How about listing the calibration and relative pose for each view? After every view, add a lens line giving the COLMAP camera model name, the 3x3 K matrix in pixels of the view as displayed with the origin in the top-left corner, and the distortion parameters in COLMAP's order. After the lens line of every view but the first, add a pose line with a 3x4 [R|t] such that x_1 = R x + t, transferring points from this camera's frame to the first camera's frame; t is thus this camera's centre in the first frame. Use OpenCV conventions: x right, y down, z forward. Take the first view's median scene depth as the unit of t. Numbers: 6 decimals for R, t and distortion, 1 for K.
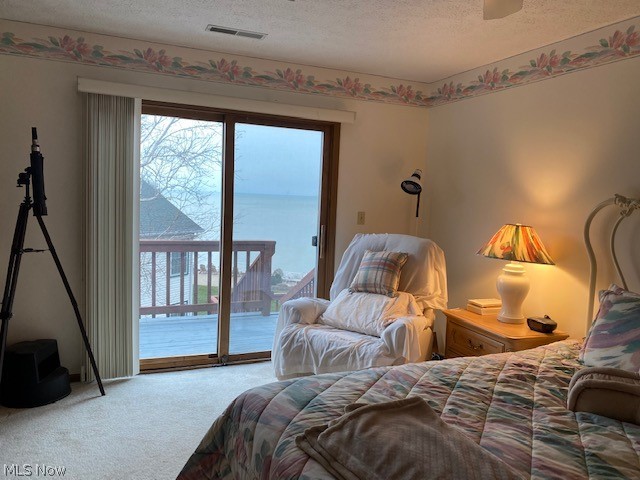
lens RADIAL K [[486.7, 0, 320.3], [0, 486.7, 240.6], [0, 0, 1]] dist [-0.003707, -0.009089]
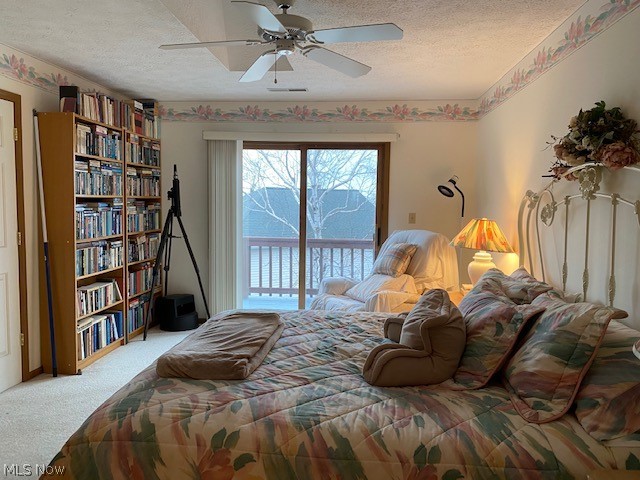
lens RADIAL K [[495.6, 0, 318.5], [0, 495.6, 240.2], [0, 0, 1]] dist [0.034032, -0.048176]
pose [[0.877473, 0.011827, -0.479479, 0.575334], [-0.022762, 0.999596, -0.017000, 0.042420], [0.479085, 0.025831, 0.877389, -0.236327]]
